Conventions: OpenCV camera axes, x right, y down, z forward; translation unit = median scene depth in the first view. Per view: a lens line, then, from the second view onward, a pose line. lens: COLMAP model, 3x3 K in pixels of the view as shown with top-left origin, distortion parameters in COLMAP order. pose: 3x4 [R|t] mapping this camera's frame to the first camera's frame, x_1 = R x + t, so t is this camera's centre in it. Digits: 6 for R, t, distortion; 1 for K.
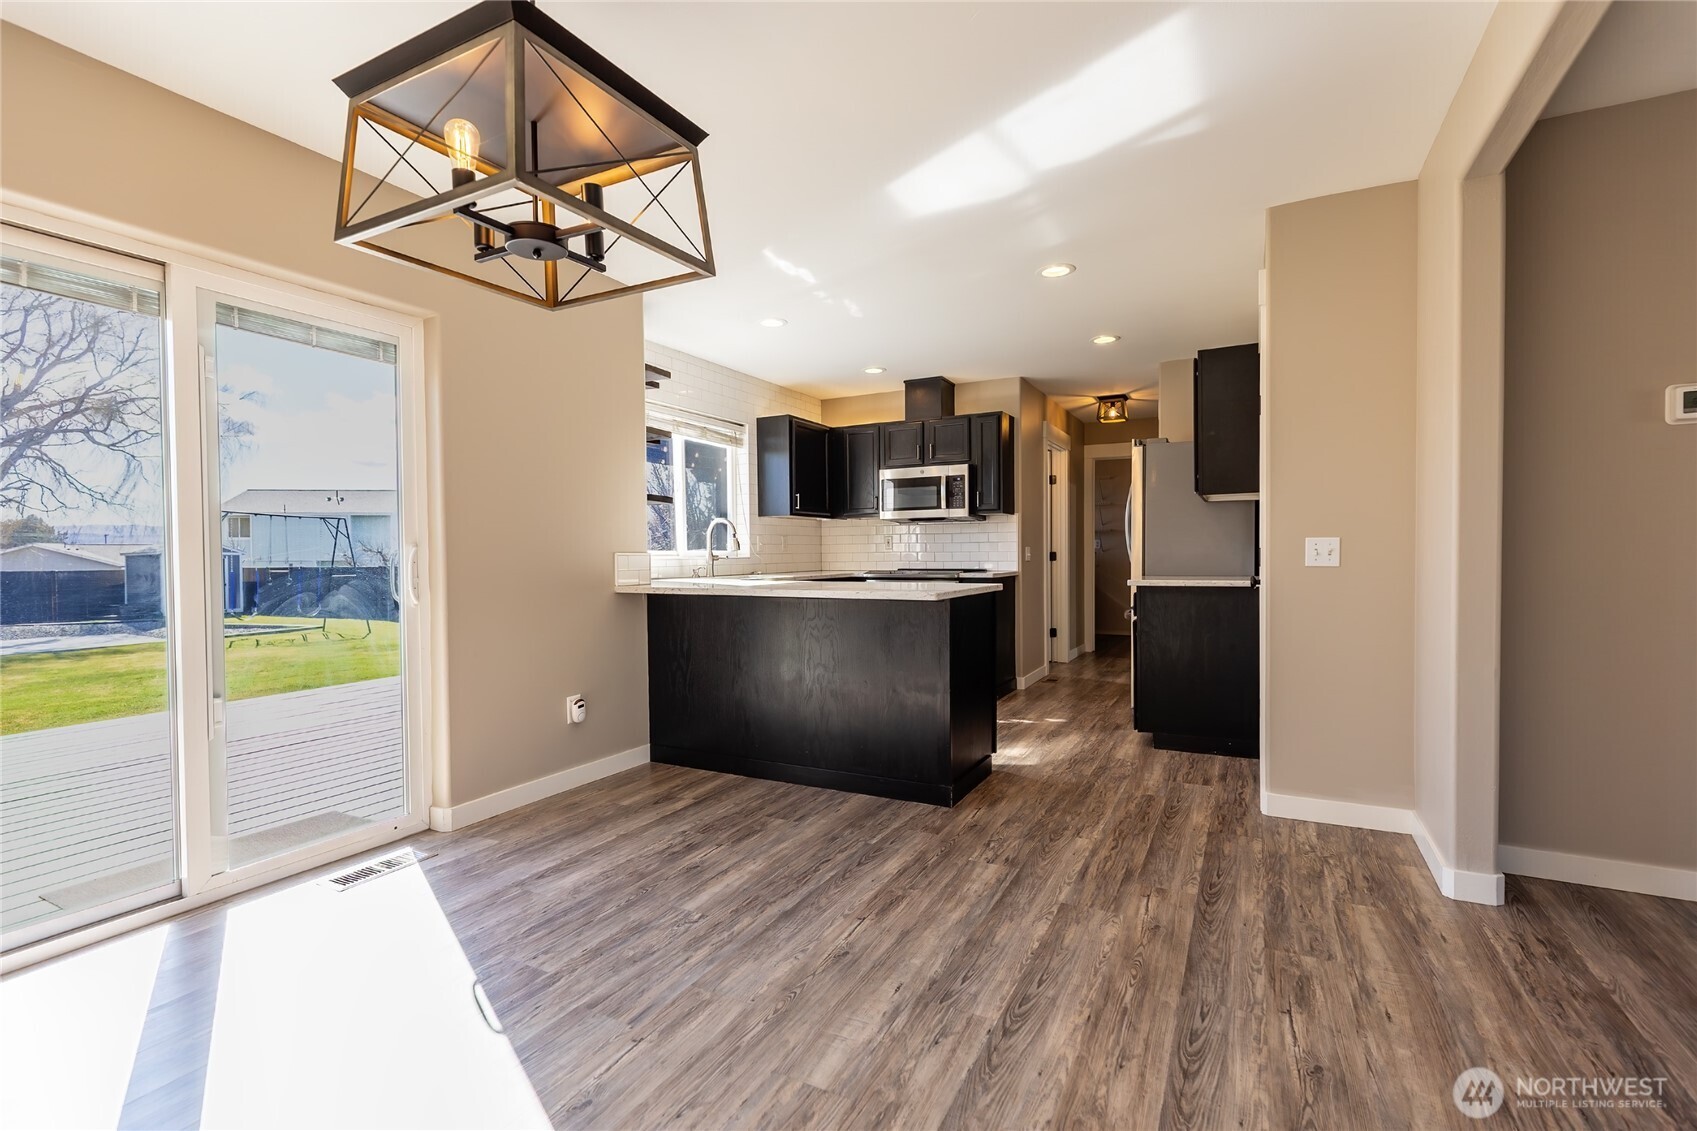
lens RADIAL K [[780.0, 0, 847.7], [0, 780.0, 564.0], [0, 0, 1]] dist [-0.000409, -0.000195]
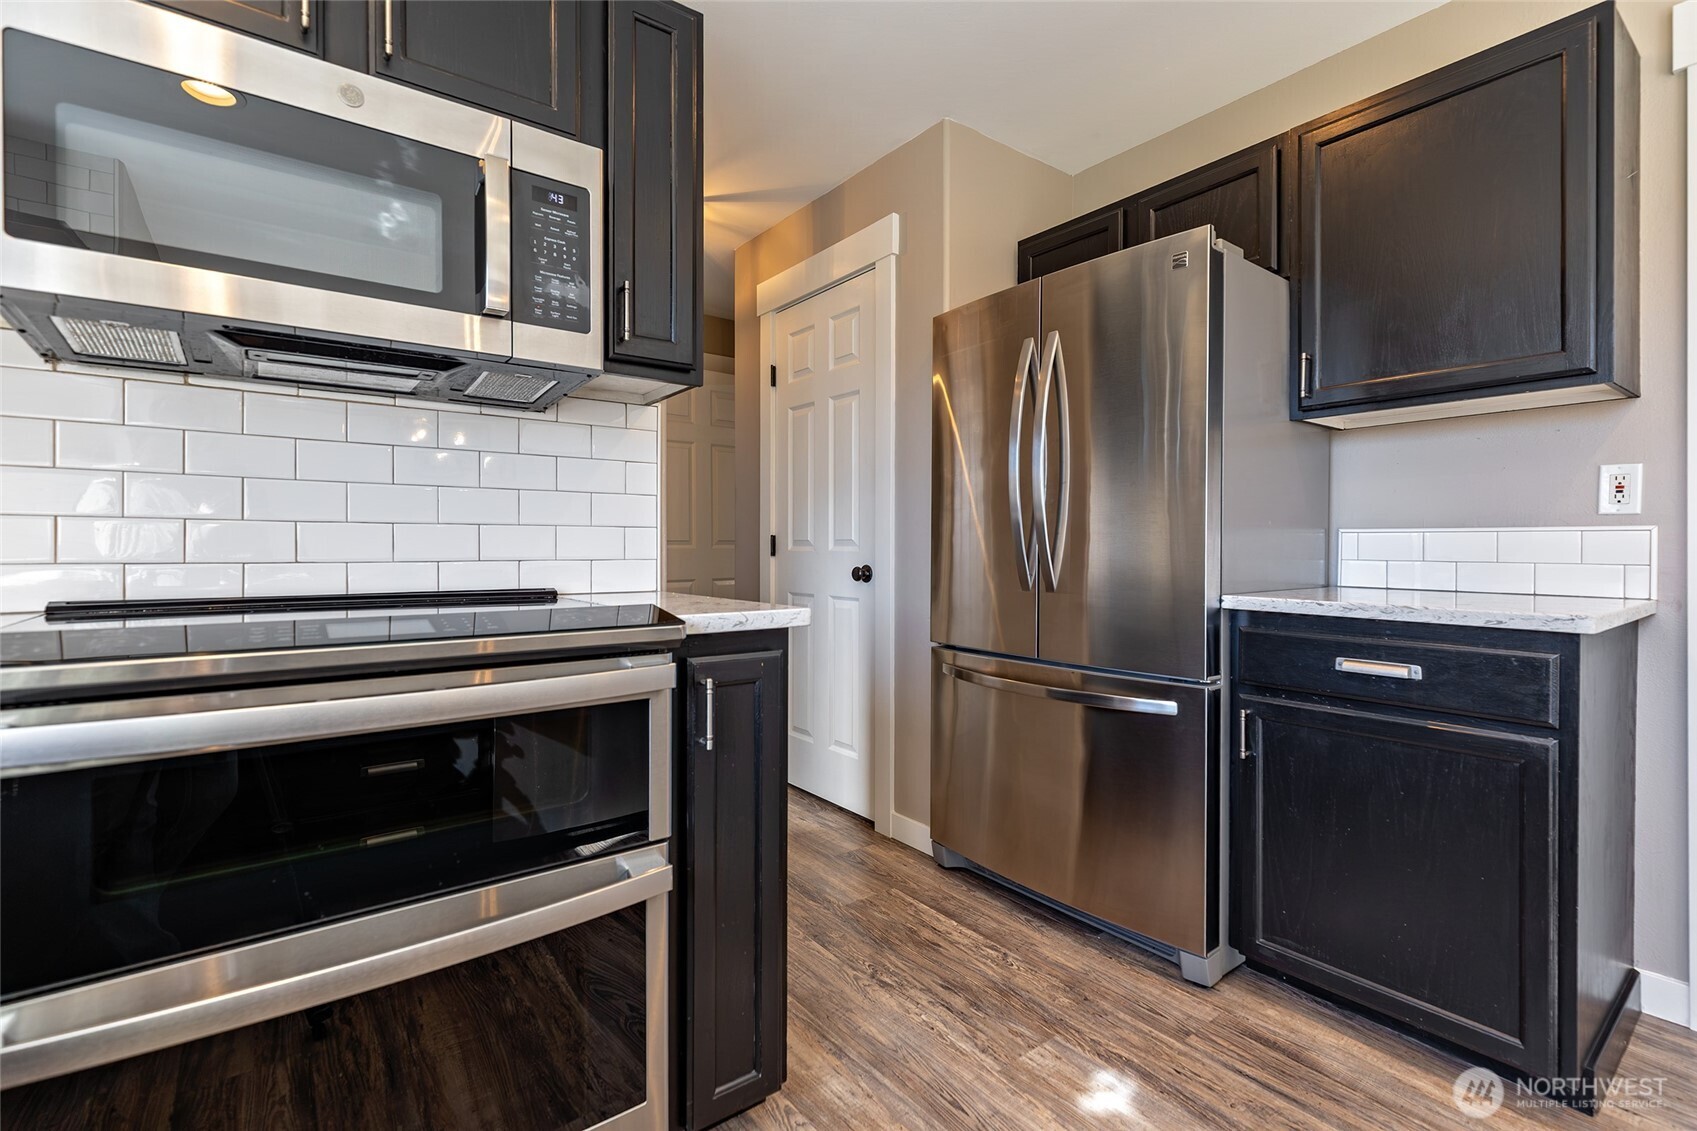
lens RADIAL K [[780.0, 0, 850.1], [0, 780.0, 555.3], [0, 0, 1]] dist [-0.000409, -0.000195]
pose [[0.414798, -0.000578, 0.909913, -0.042442], [0.012971, 0.999902, -0.005278, -0.003839], [-0.909821, 0.013992, 0.414765, 1.174697]]
